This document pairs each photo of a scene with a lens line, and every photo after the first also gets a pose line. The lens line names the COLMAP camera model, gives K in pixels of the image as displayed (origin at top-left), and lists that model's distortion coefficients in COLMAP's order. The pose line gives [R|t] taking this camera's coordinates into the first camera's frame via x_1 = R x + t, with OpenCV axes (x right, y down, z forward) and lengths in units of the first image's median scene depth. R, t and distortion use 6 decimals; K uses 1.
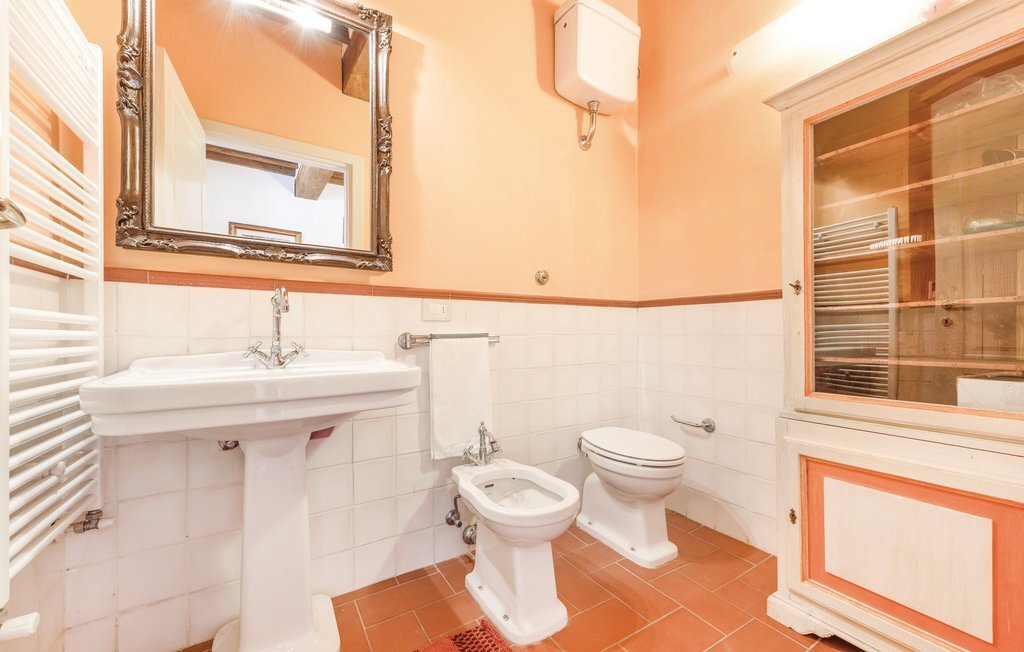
lens RADIAL K [[400.1, 0, 507.4], [0, 400.1, 322.3], [0, 0, 1]] dist [0.001069, -0.000029]
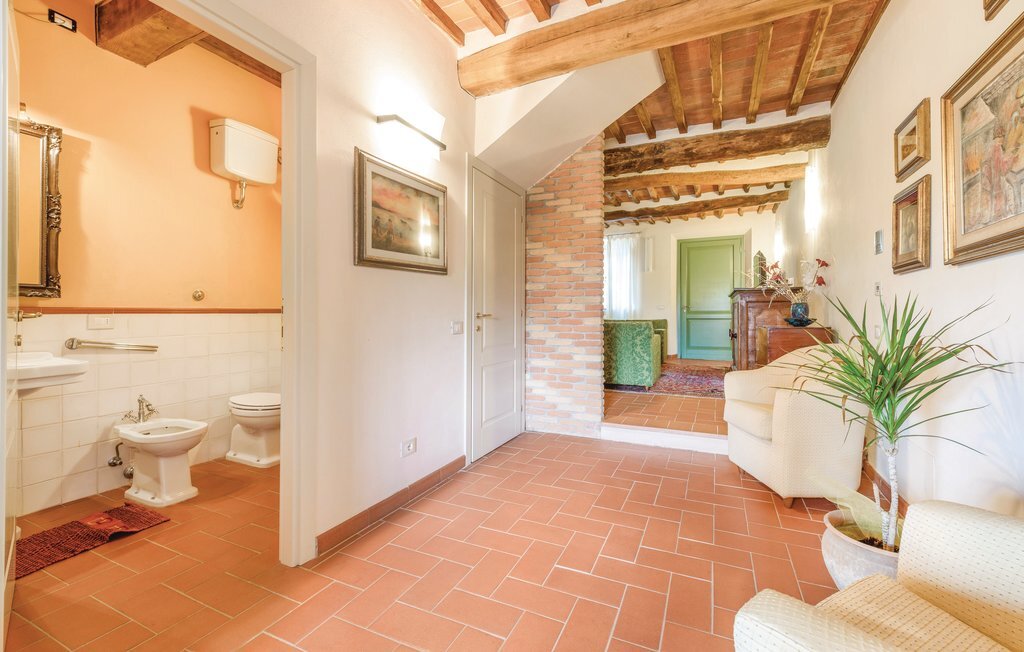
lens RADIAL K [[429.9, 0, 514.9], [0, 429.9, 310.0], [0, 0, 1]] dist [0.000540, -0.000227]
pose [[0.827058, 0.009870, 0.562029, 0.199483], [-0.021072, 0.999687, 0.013454, -0.130909], [-0.561721, -0.022970, 0.827008, -1.201027]]
